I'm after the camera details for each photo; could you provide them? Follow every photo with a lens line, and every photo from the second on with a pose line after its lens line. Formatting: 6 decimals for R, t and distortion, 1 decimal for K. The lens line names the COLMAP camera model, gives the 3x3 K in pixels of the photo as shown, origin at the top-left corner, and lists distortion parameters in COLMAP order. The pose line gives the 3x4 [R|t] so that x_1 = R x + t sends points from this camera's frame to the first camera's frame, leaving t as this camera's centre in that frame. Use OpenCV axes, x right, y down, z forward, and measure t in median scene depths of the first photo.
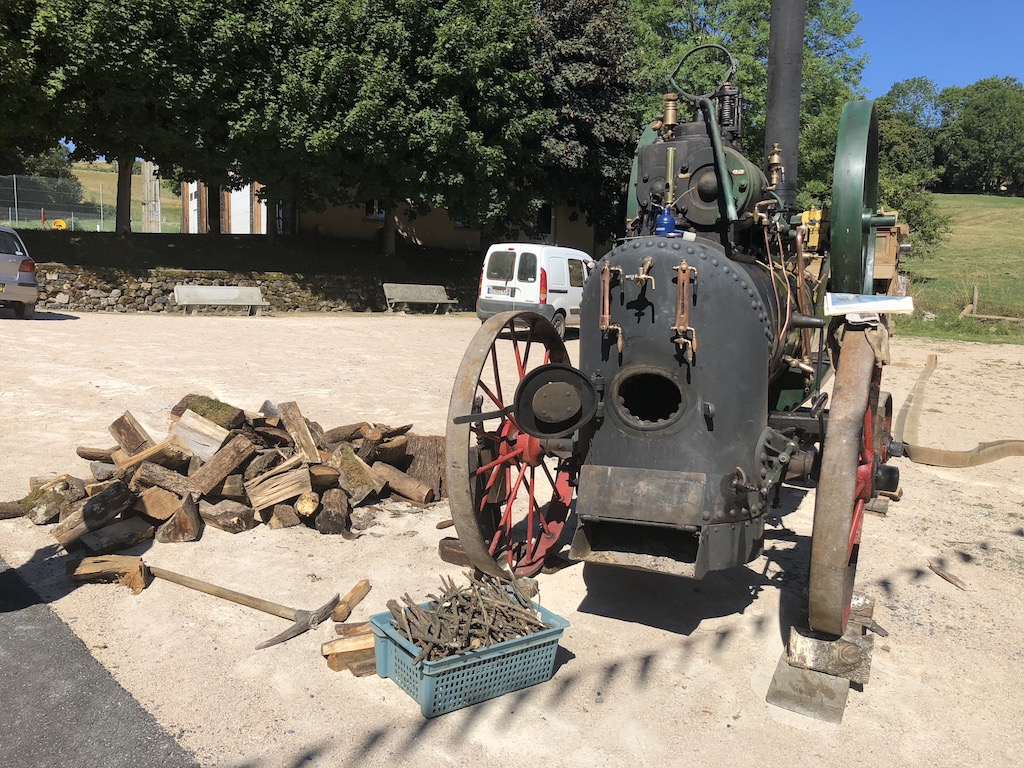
lens RADIAL K [[838.9, 0, 504.6], [0, 838.9, 380.9], [0, 0, 1]] dist [0.048419, -0.058301]
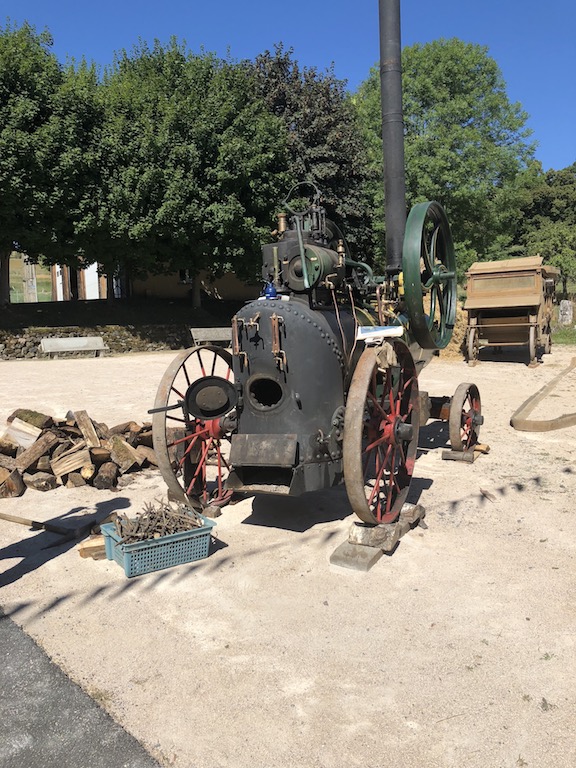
lens RADIAL K [[629.2, 0, 283.8], [0, 629.2, 370.1], [0, 0, 1]] dist [0.048419, -0.058301]
pose [[0.997998, -0.057614, -0.026070, 0.184067], [0.056544, 0.997595, -0.040092, 0.020602], [0.028317, 0.038538, 0.998856, -0.215846]]
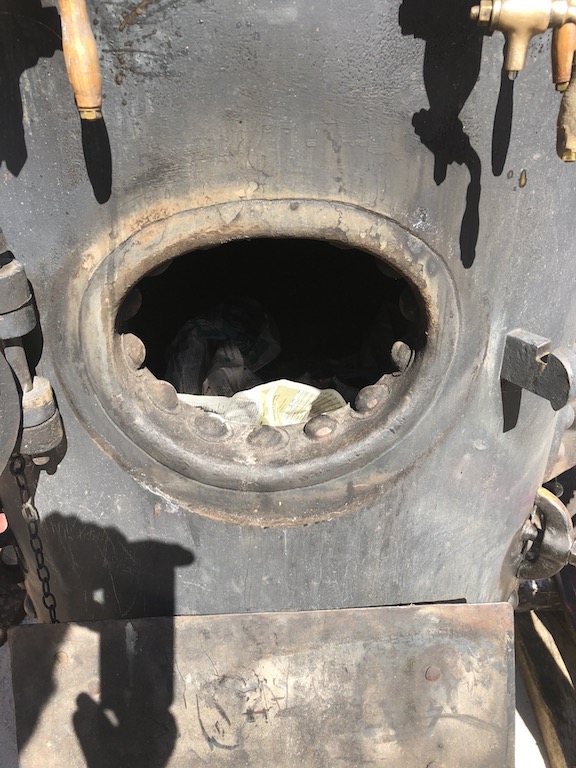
lens RADIAL K [[629.2, 0, 276.0], [0, 629.2, 384.7], [0, 0, 1]] dist [0.048419, -0.058301]
pose [[0.900703, -0.229476, 0.368882, 0.085103], [0.062740, 0.908917, 0.412231, -0.026058], [-0.429881, -0.348154, 0.833062, 0.649955]]
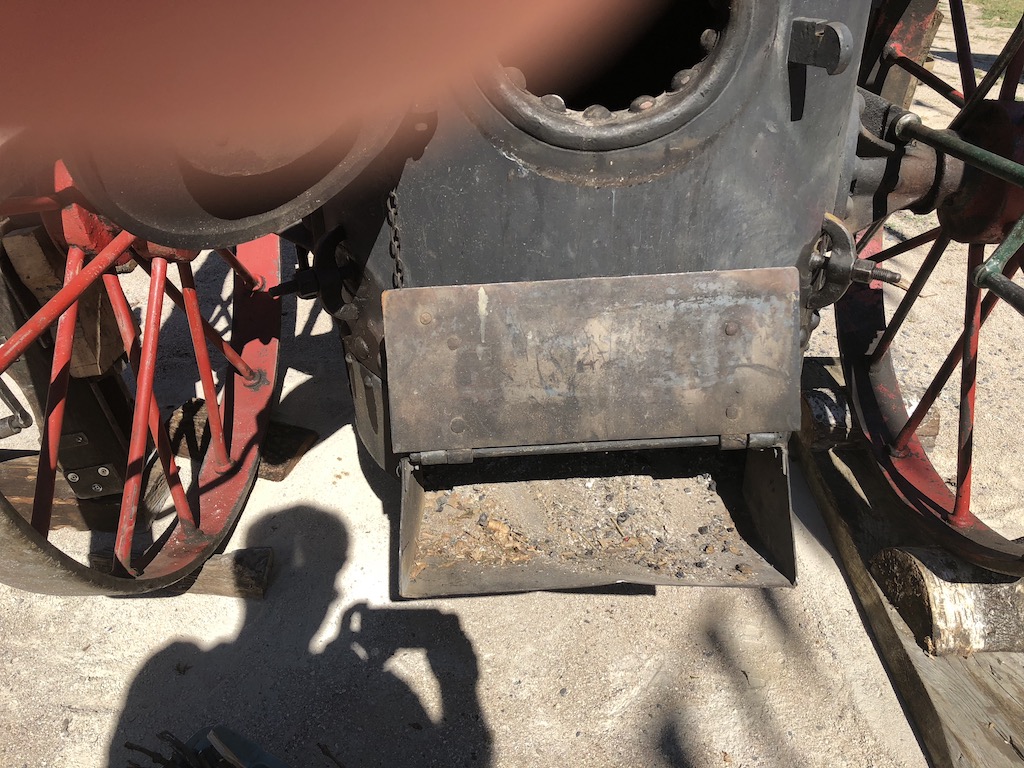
lens RADIAL K [[838.9, 0, 507.0], [0, 838.9, 383.0], [0, 0, 1]] dist [0.048419, -0.058301]
pose [[0.898722, -0.251075, 0.359527, 0.013325], [0.073605, 0.894606, 0.440753, 0.002032], [-0.432297, -0.369651, 0.822482, 0.563273]]
